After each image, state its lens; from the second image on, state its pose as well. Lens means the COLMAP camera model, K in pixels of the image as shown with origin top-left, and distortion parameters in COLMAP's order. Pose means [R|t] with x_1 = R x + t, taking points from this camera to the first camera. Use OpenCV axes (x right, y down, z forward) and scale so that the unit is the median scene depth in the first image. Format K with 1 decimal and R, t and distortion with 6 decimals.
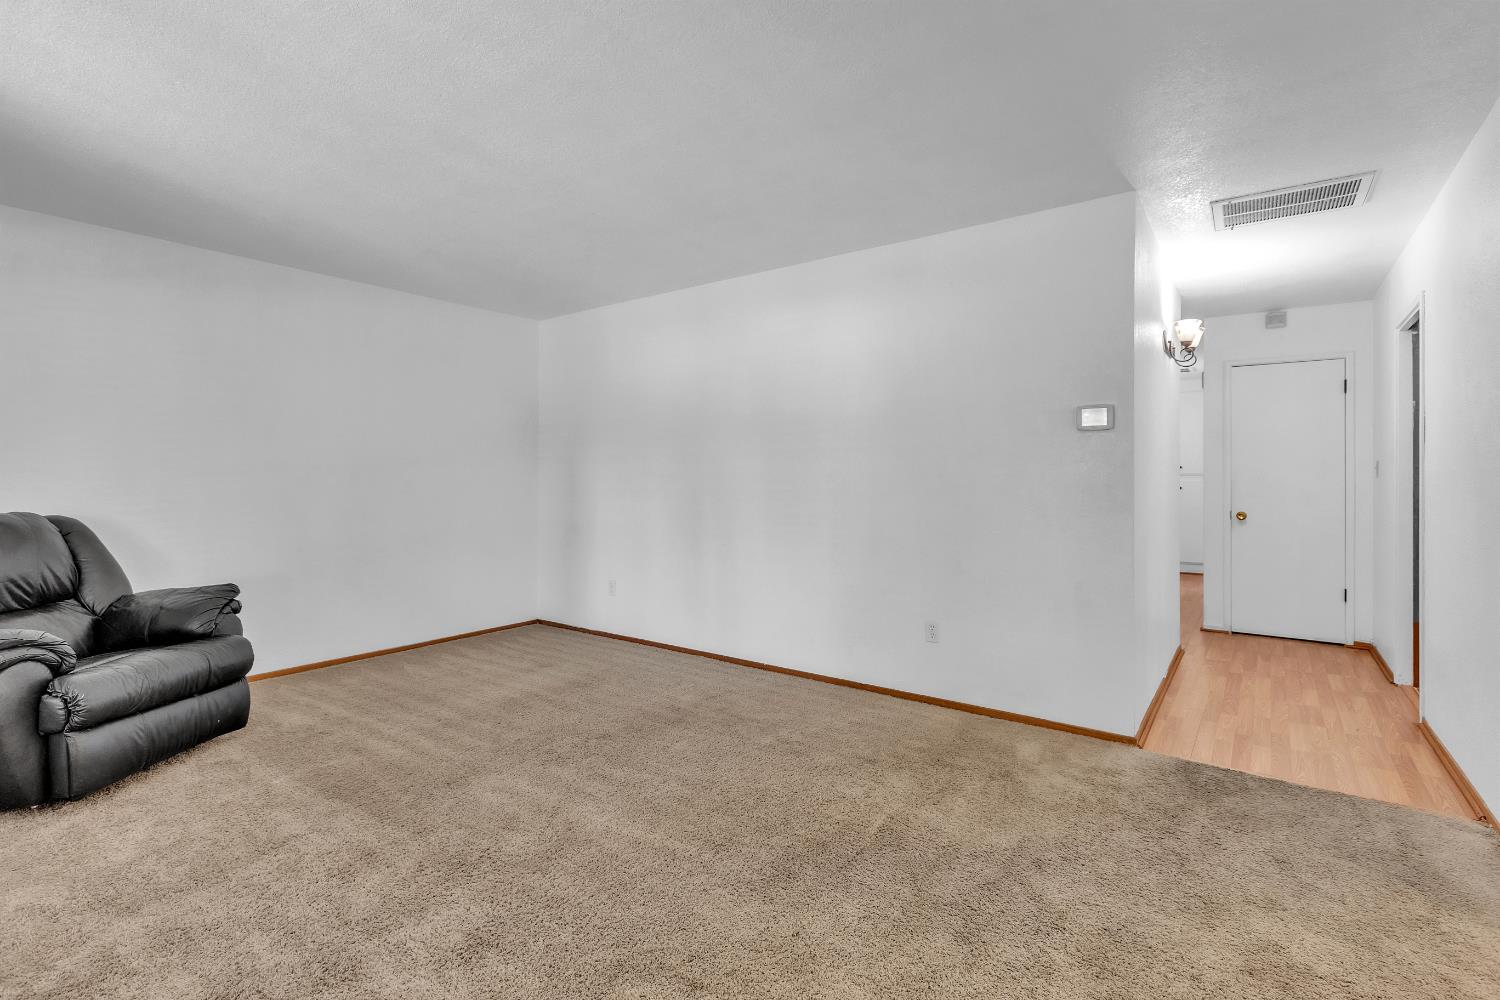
lens RADIAL K [[689.2, 0, 749.6], [0, 689.2, 478.4], [0, 0, 1]] dist [0.000108, -0.000495]
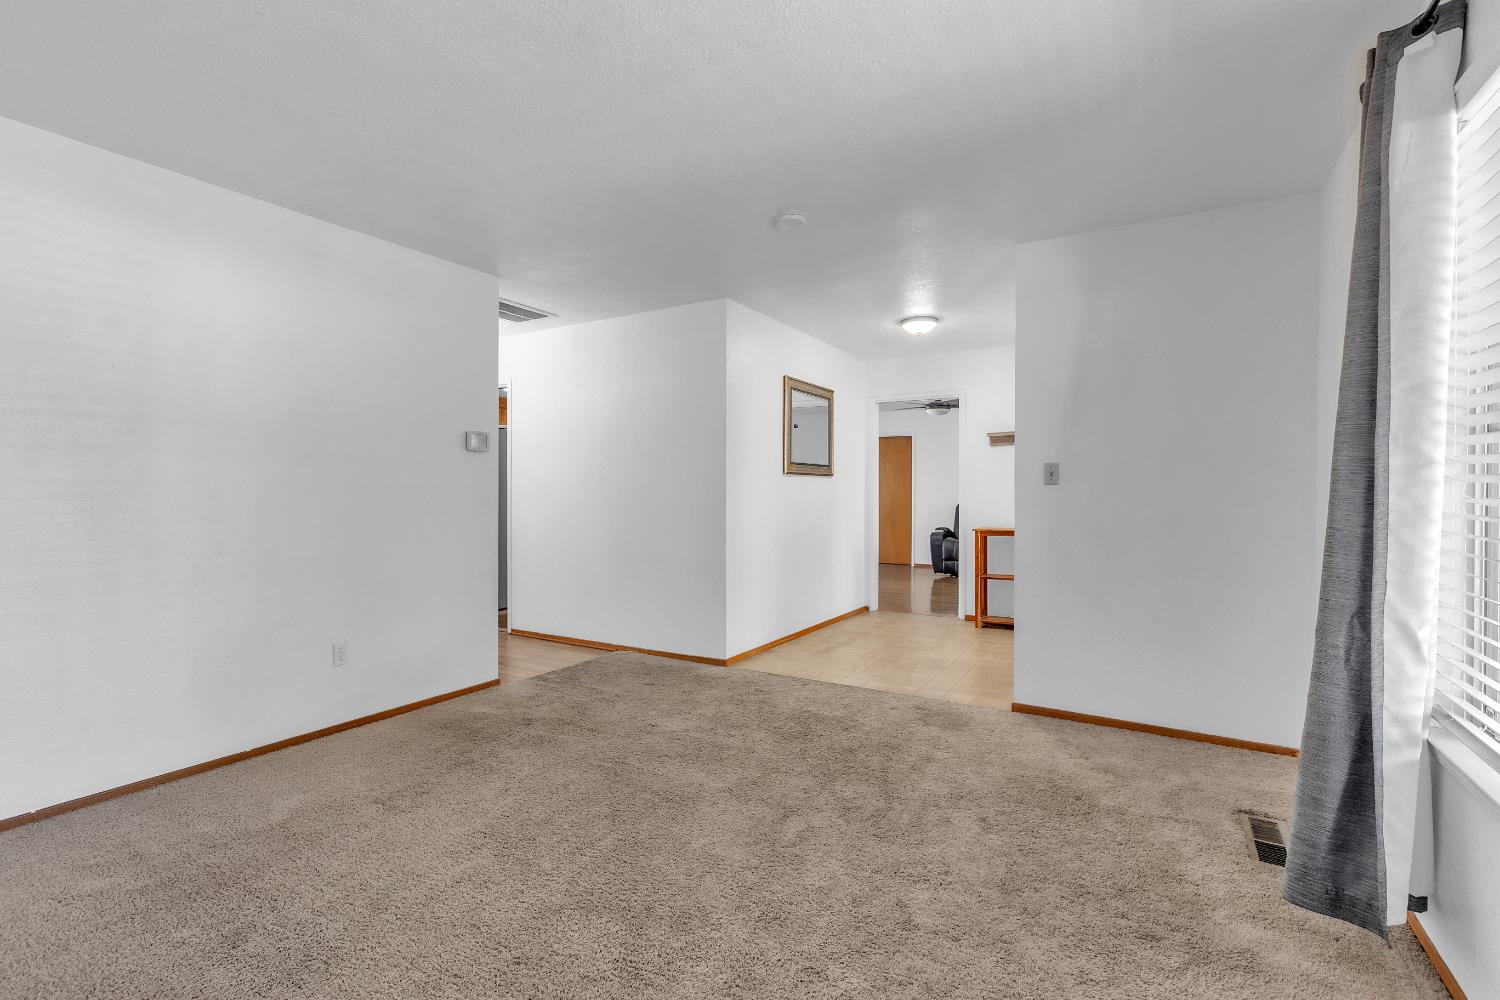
lens RADIAL K [[678.8, 0, 750.0], [0, 678.8, 500.0], [0, 0, 1]] dist [0.000379, 0.000042]
pose [[-0.104852, -0.015141, 0.994373, -0.814534], [-0.004796, 0.999880, 0.014719, -0.001391], [-0.994476, -0.003226, -0.104912, 0.635122]]
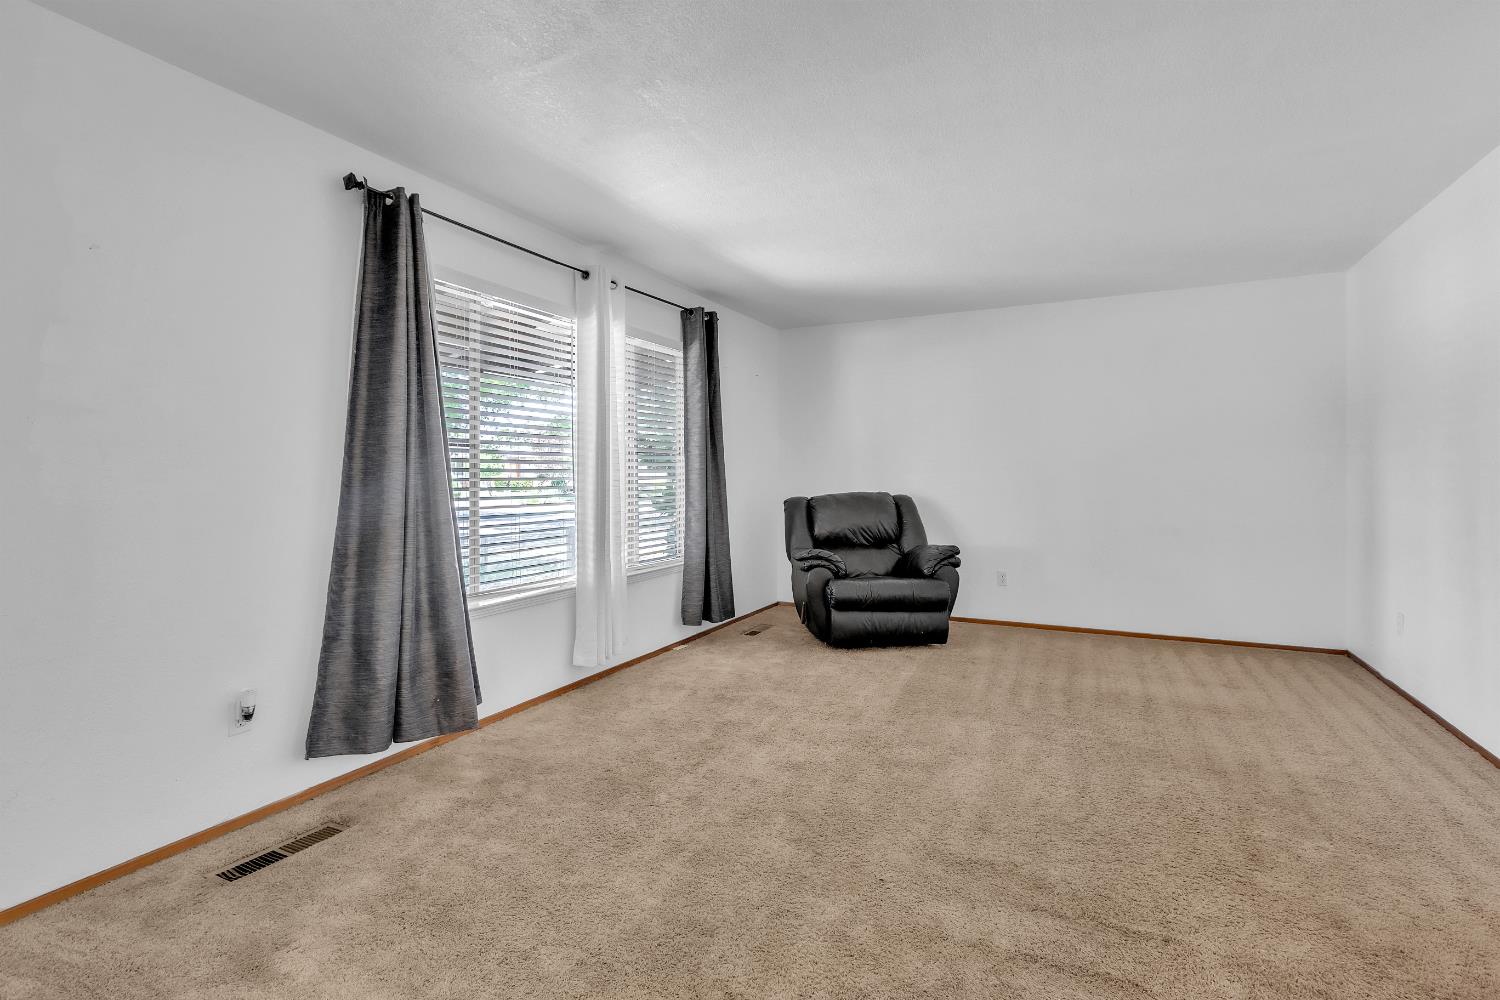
lens RADIAL K [[689.2, 0, 749.6], [0, 689.2, 478.4], [0, 0, 1]] dist [0.000108, -0.000495]
pose [[0.190640, 0.009437, -0.981615, 0.656108], [0.001519, 0.999950, 0.009909, -0.004484], [0.981659, -0.003380, 0.190616, 0.337398]]
